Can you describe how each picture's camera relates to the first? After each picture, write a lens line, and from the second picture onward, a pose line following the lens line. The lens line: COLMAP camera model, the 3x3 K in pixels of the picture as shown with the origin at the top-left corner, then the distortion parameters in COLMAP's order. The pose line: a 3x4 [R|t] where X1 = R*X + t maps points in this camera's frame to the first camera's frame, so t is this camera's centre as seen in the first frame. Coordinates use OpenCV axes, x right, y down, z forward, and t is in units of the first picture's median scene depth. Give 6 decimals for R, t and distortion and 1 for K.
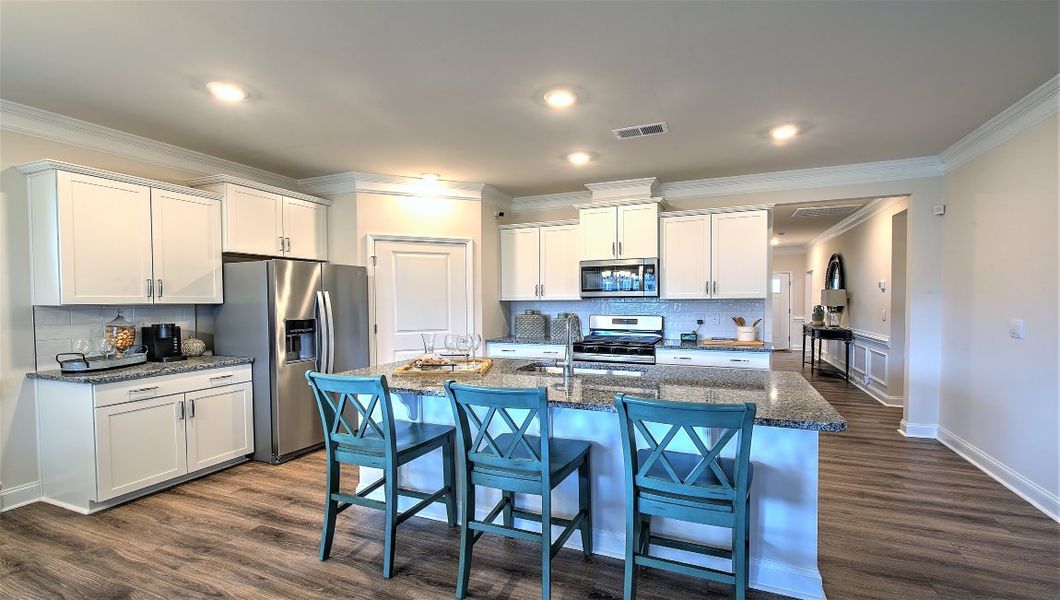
lens RADIAL K [[453.1, 0, 533.3], [0, 453.1, 313.4], [0, 0, 1]] dist [0.003009, -0.003295]
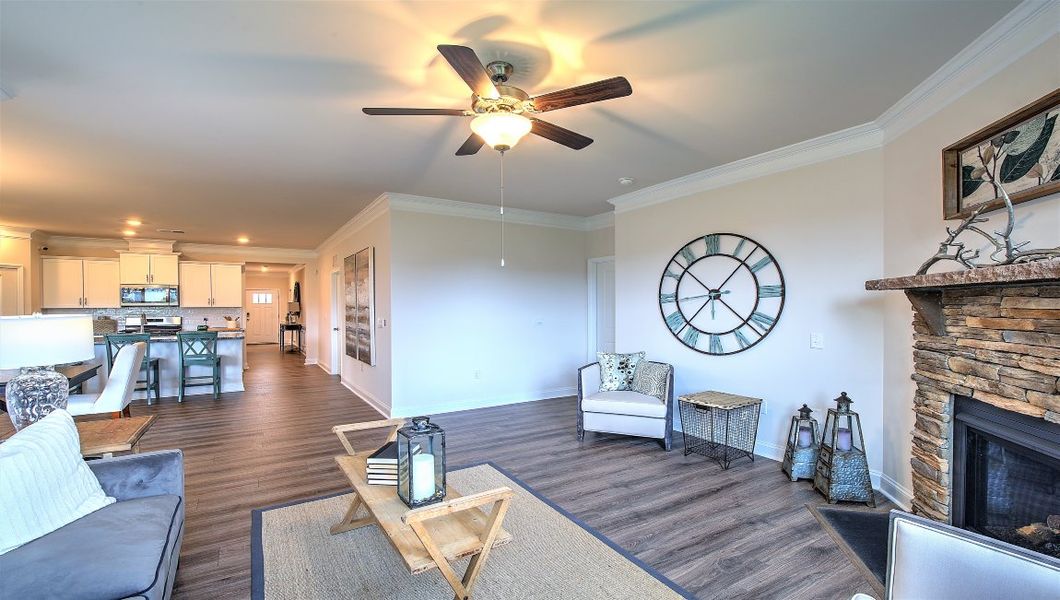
lens RADIAL K [[453.1, 0, 536.8], [0, 453.1, 310.3], [0, 0, 1]] dist [0.003009, -0.003295]
pose [[0.561133, -0.003418, 0.827718, -0.521006], [0.025836, 0.999577, -0.013387, 0.051244], [-0.827322, 0.028897, 0.560984, -1.489807]]
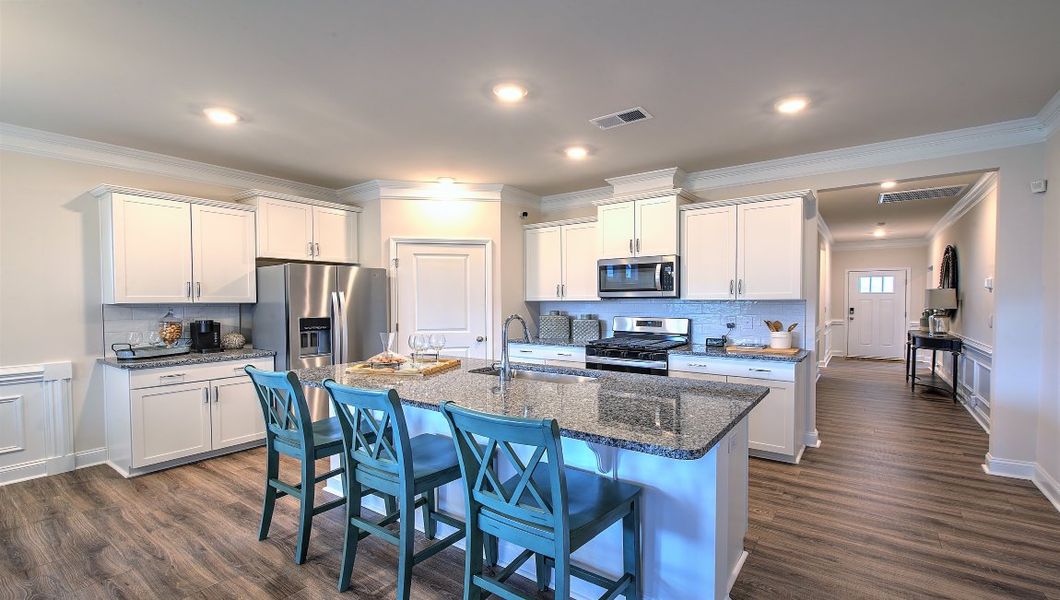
lens RADIAL K [[453.1, 0, 537.2], [0, 453.1, 313.0], [0, 0, 1]] dist [0.003009, -0.003295]
pose [[0.974310, 0.009317, -0.225016, 0.244889], [-0.009592, 0.999954, -0.000126, -0.002804], [0.225005, 0.002281, 0.974355, 0.052110]]
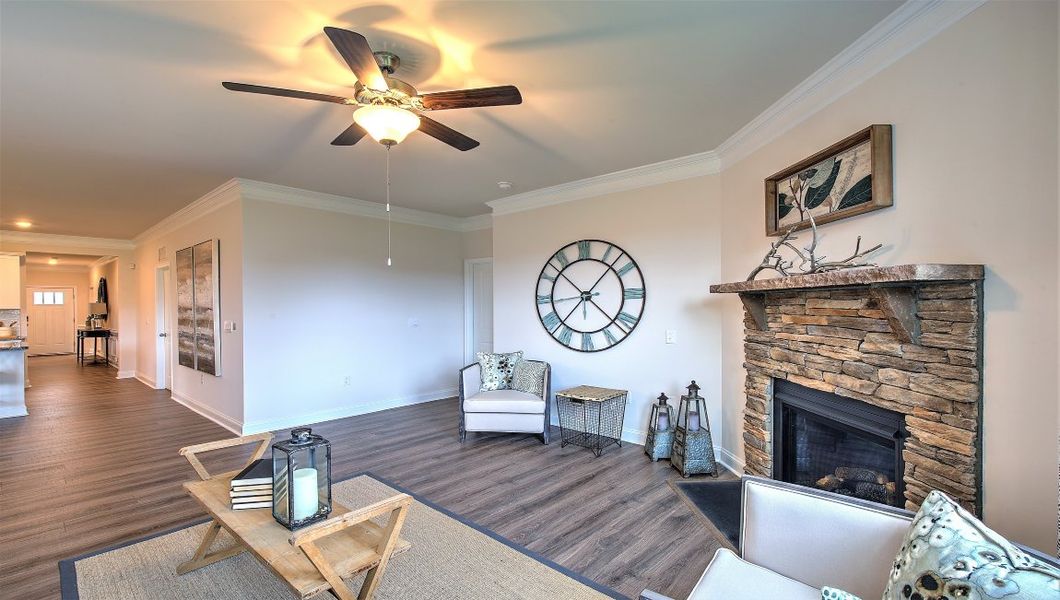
lens RADIAL K [[453.1, 0, 533.2], [0, 453.1, 308.6], [0, 0, 1]] dist [0.003009, -0.003295]
pose [[0.308994, 0.000633, 0.951064, -0.544496], [0.032707, 0.999401, -0.011291, 0.051276], [-0.950502, 0.034595, 0.308788, -1.462909]]
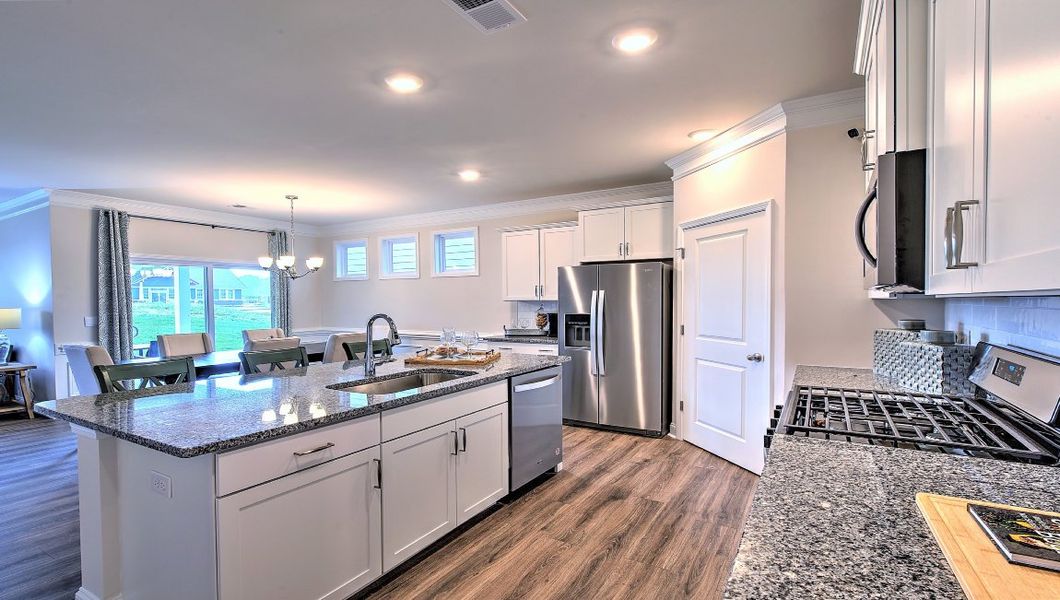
lens RADIAL K [[464.0, 0, 507.6], [0, 464.0, 307.6], [0, 0, 1]] dist [-0.000531, 0.000093]
pose [[-0.146173, 0.022523, -0.989003, 0.703734], [-0.025629, 0.999319, 0.026546, -0.029910], [0.988927, 0.029228, -0.145496, 0.941436]]
